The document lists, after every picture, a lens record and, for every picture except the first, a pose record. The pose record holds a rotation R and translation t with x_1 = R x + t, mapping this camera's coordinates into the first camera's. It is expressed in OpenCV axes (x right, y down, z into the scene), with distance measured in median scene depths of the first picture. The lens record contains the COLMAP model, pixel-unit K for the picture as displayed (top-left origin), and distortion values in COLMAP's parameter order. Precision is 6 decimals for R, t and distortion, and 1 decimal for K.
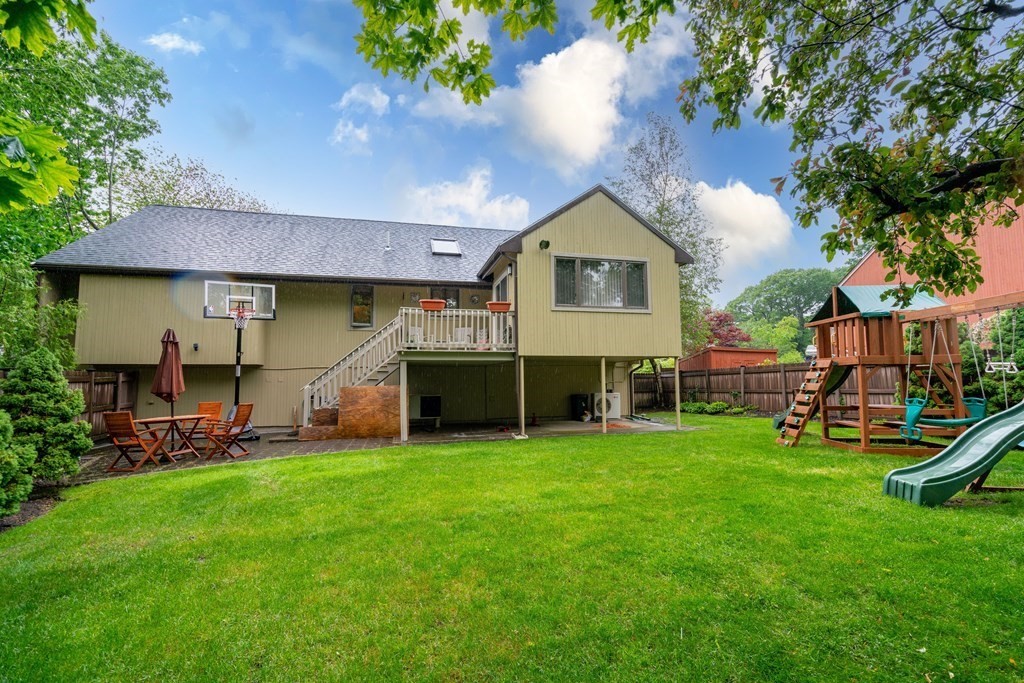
lens RADIAL K [[470.2, 0, 517.5], [0, 470.2, 336.2], [0, 0, 1]] dist [-0.000662, 0.000052]
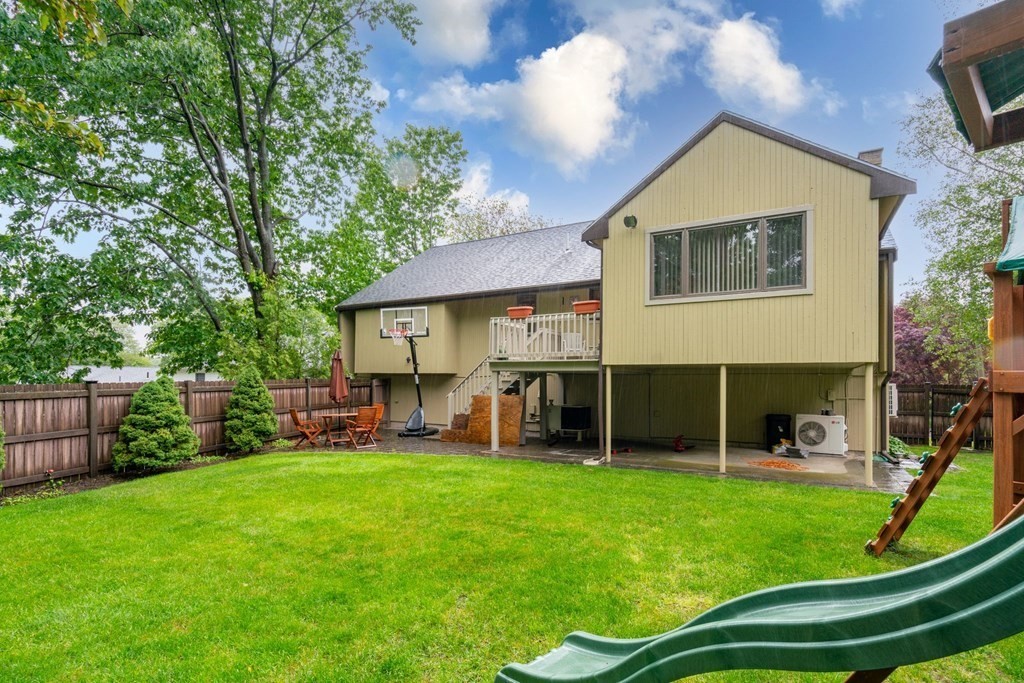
lens RADIAL K [[488.7, 0, 511.9], [0, 488.7, 374.6], [0, 0, 1]] dist [0.001044, 0.000239]
pose [[0.717464, 0.004480, -0.696582, 0.468717], [0.050479, 0.997016, 0.058404, 0.000198], [0.694765, -0.077065, 0.715096, 0.263634]]
